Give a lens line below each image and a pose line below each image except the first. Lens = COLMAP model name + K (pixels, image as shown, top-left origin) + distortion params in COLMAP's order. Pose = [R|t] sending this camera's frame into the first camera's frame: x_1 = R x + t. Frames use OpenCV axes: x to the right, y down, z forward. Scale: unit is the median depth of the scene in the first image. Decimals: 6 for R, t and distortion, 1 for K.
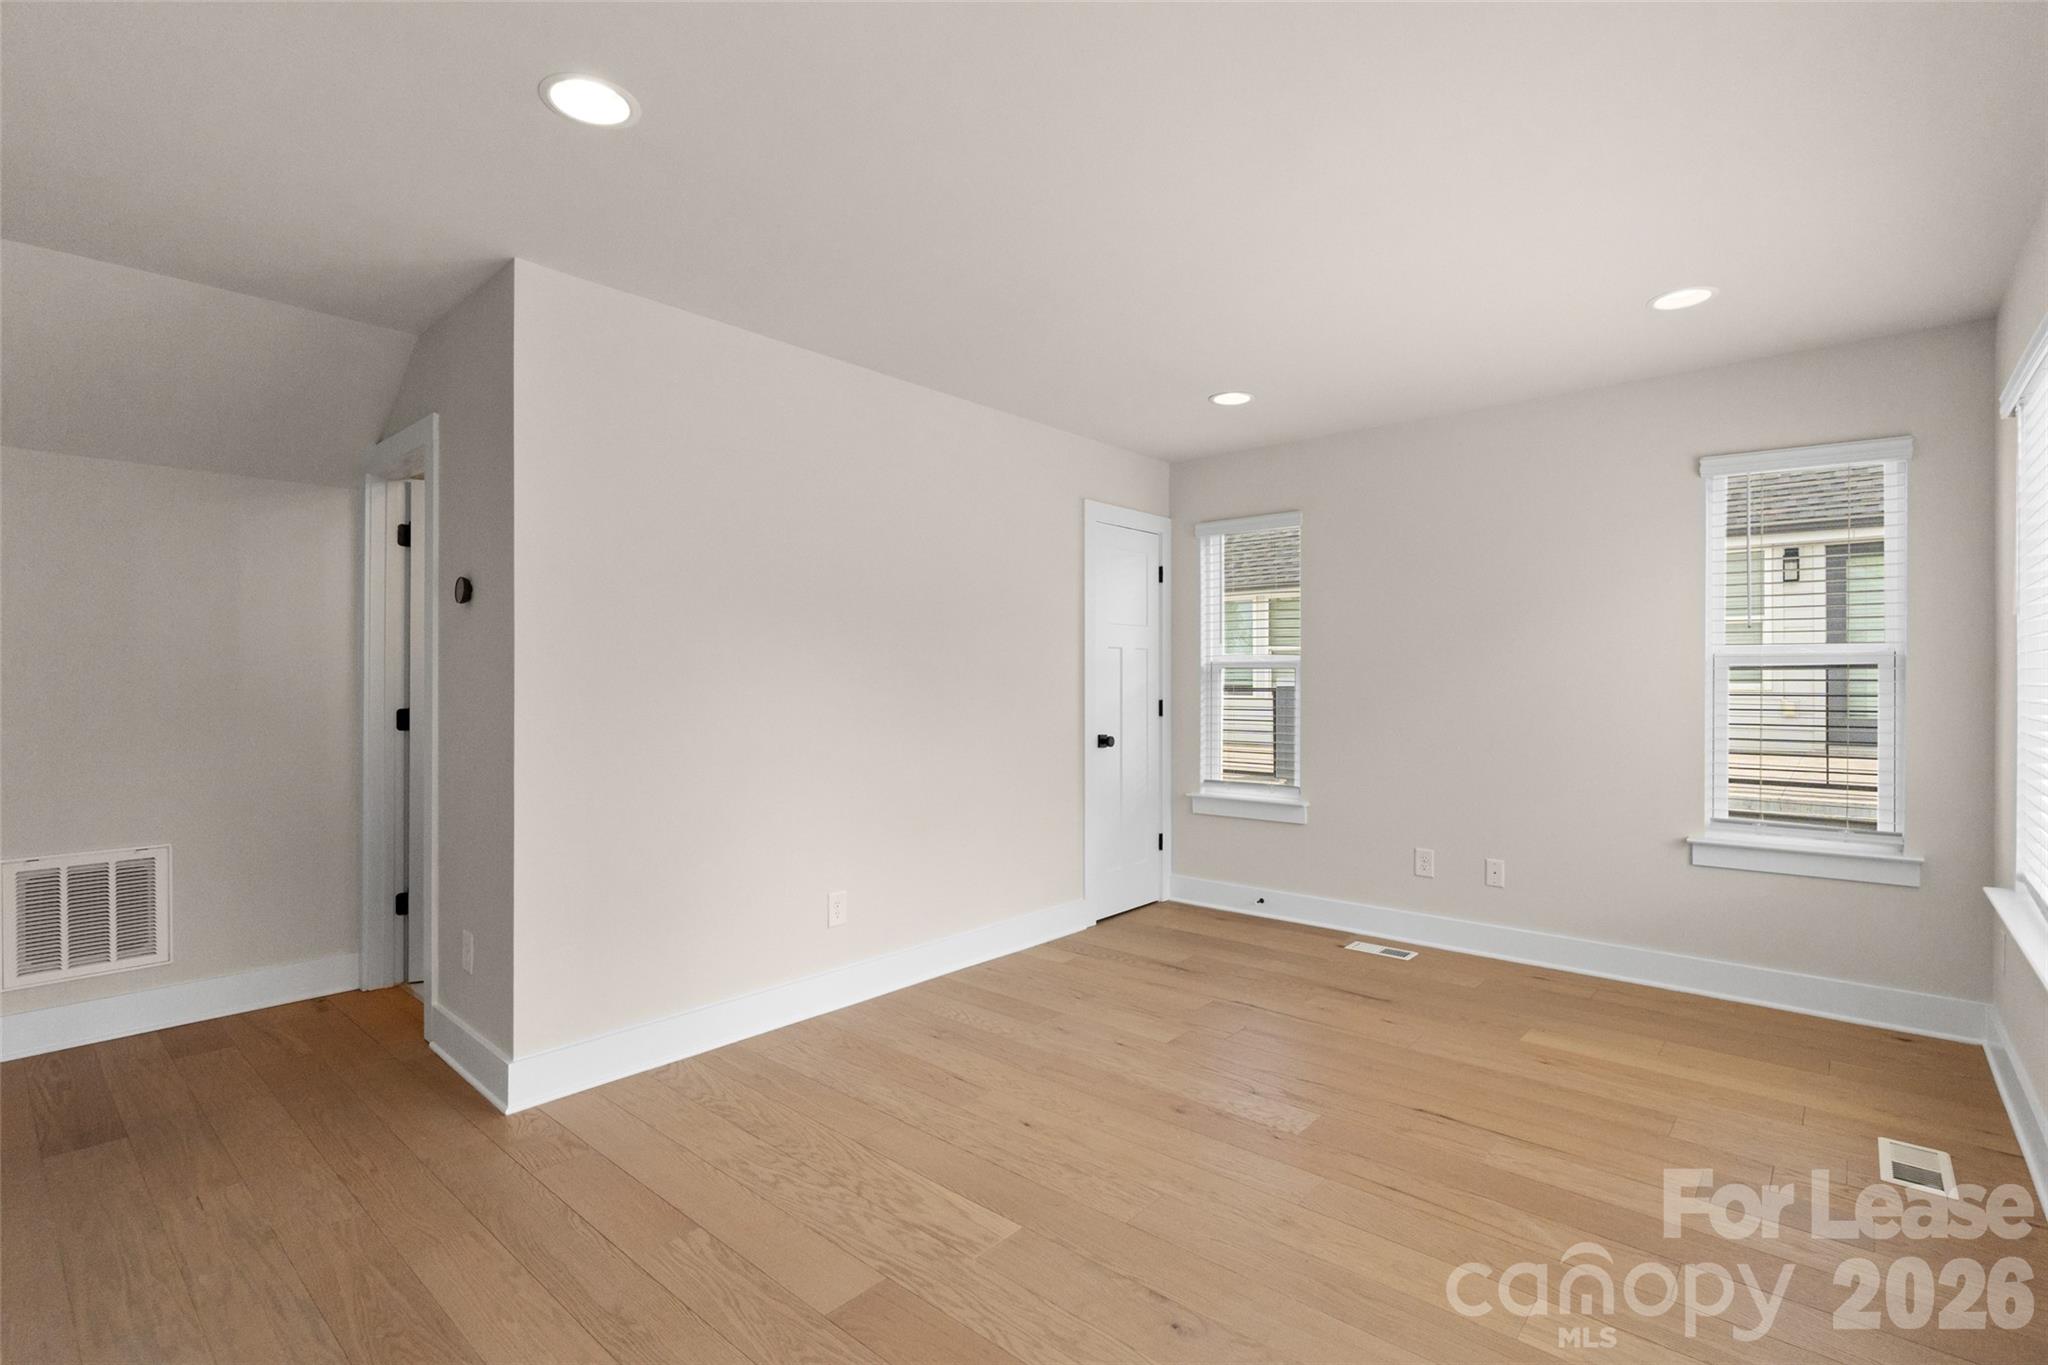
lens RADIAL K [[938.4, 0, 1029.0], [0, 938.4, 681.9], [0, 0, 1]] dist [-0.000481, 0.000021]
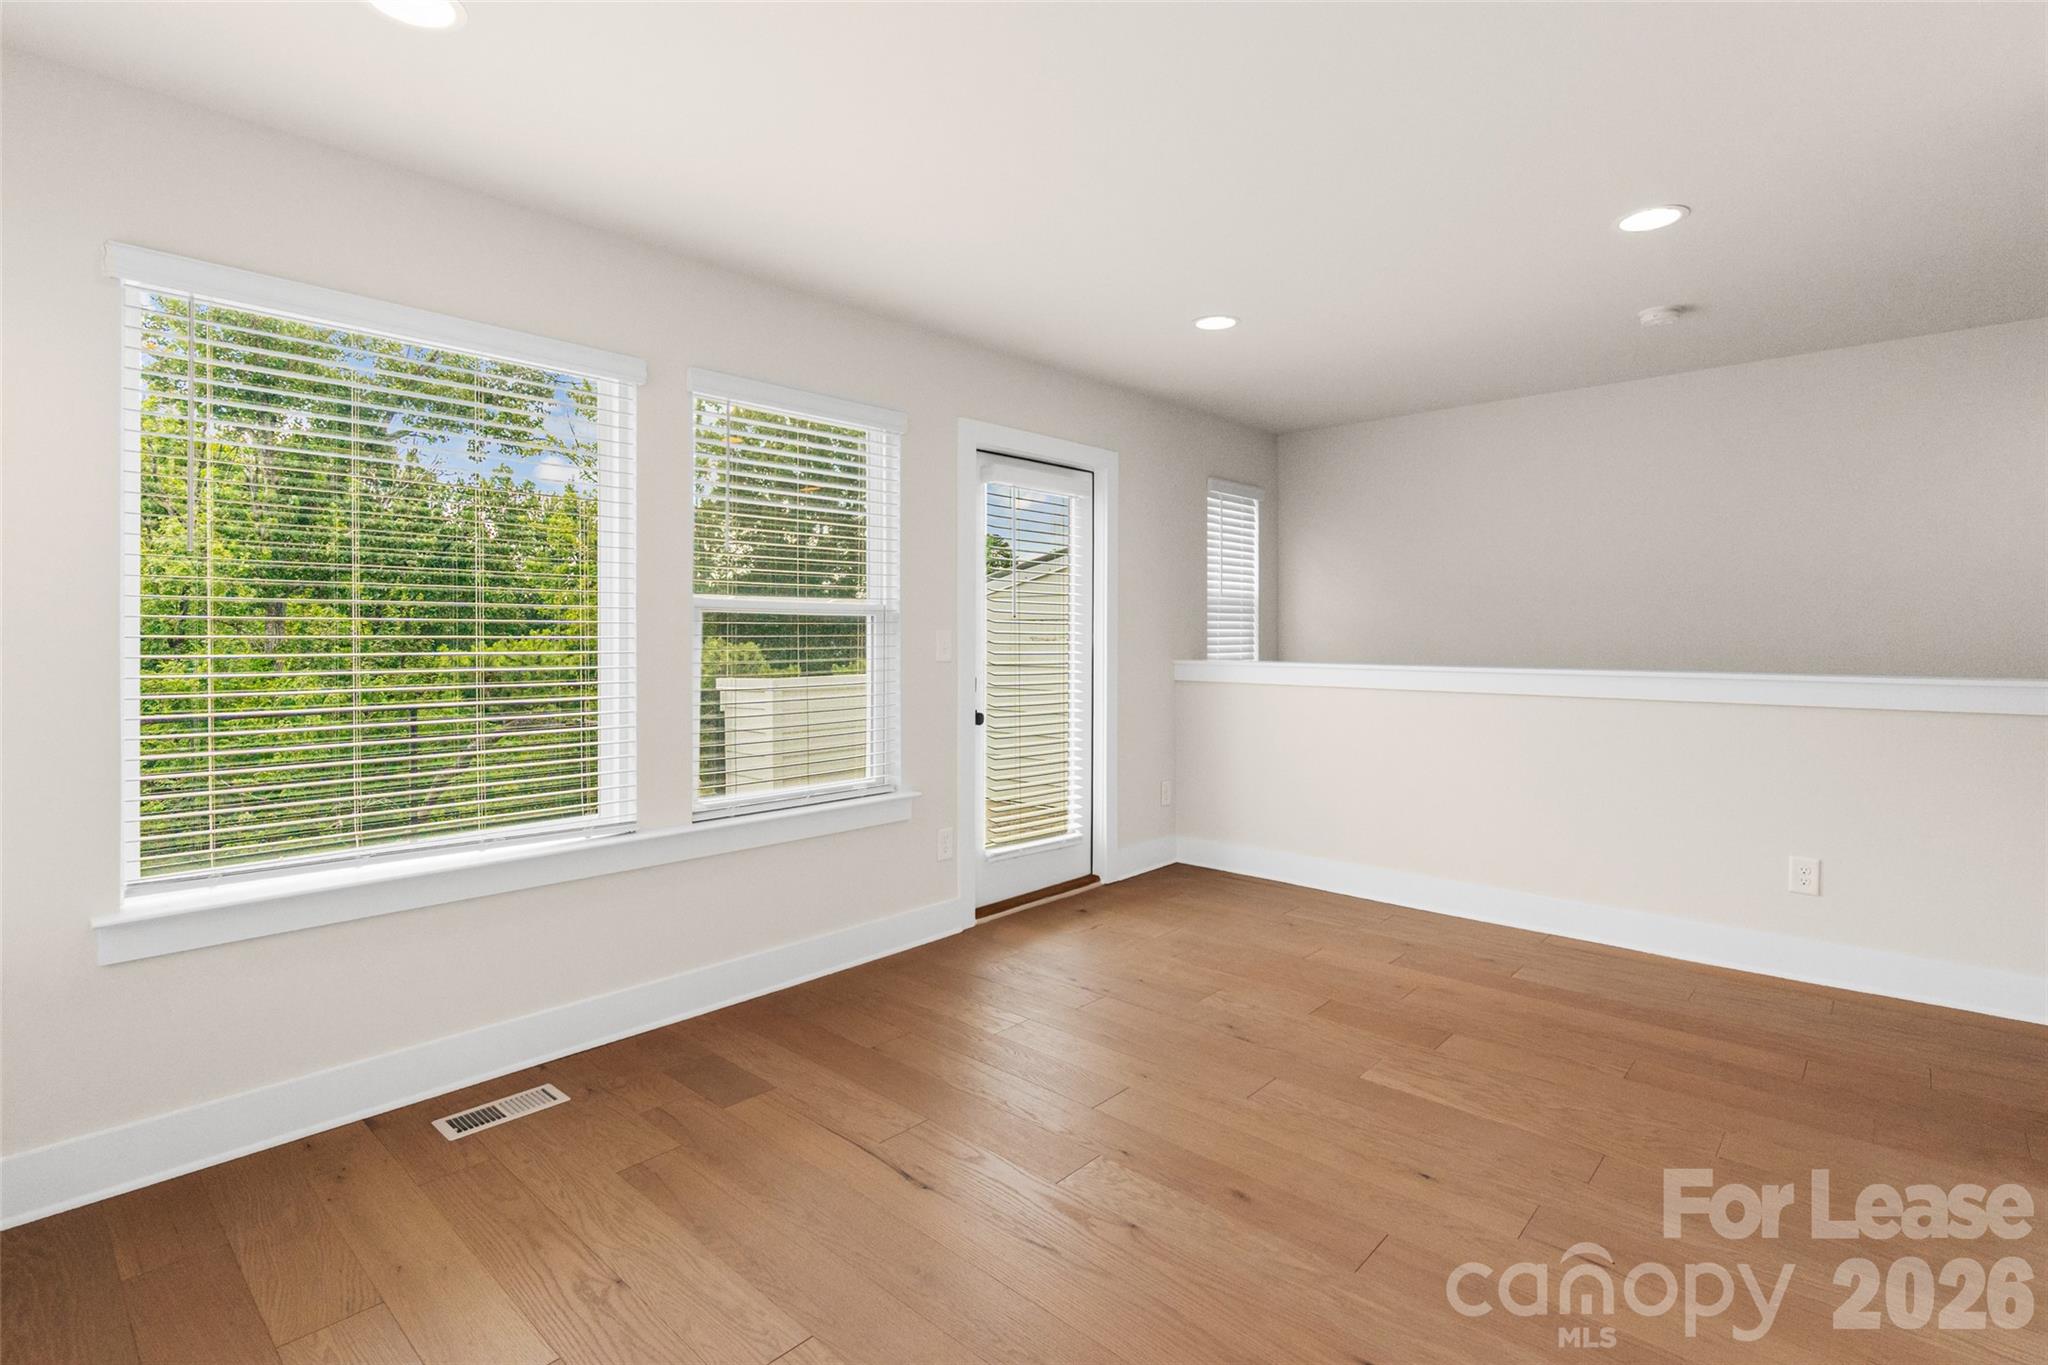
lens RADIAL K [[980.0, 0, 1034.3], [0, 980.0, 655.0], [0, 0, 1]] dist [-0.003019, -0.000362]
pose [[-0.999900, -0.003304, 0.013738, 0.229030], [-0.003044, 0.999818, 0.018856, 0.002604], [-0.013798, 0.018813, -0.999728, 1.292878]]
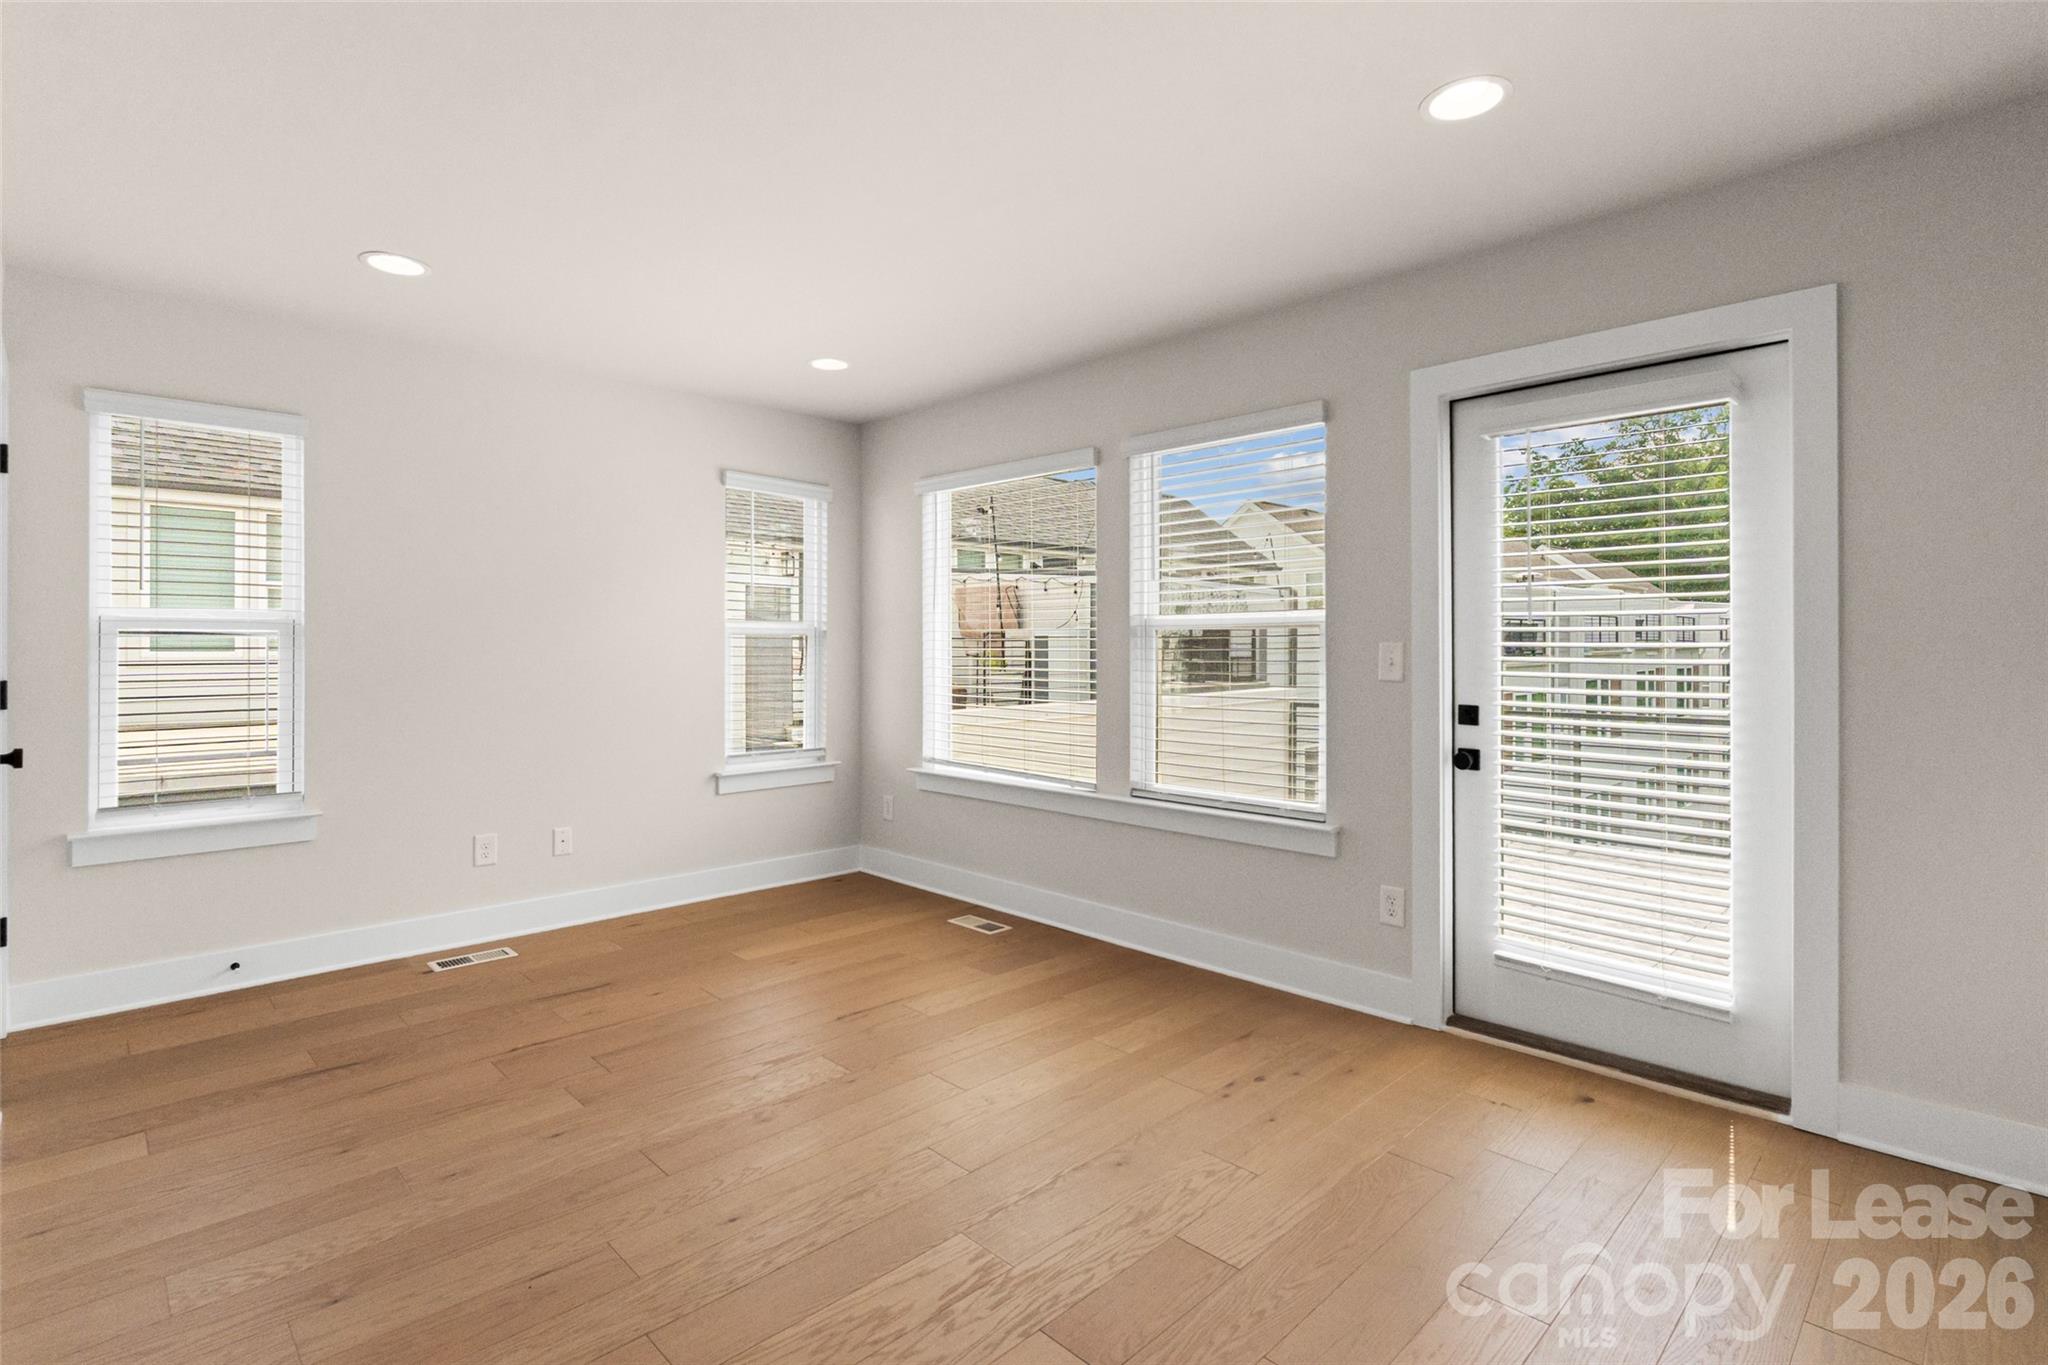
lens RADIAL K [[966.7, 0, 1023.5], [0, 966.7, 652.0], [0, 0, 1]] dist [-0.003930, -0.000005]
pose [[0.083915, -0.001815, 0.996471, -0.539266], [0.000166, 0.999998, 0.001807, 0.002846], [-0.996473, 0.000014, 0.083915, 0.486644]]
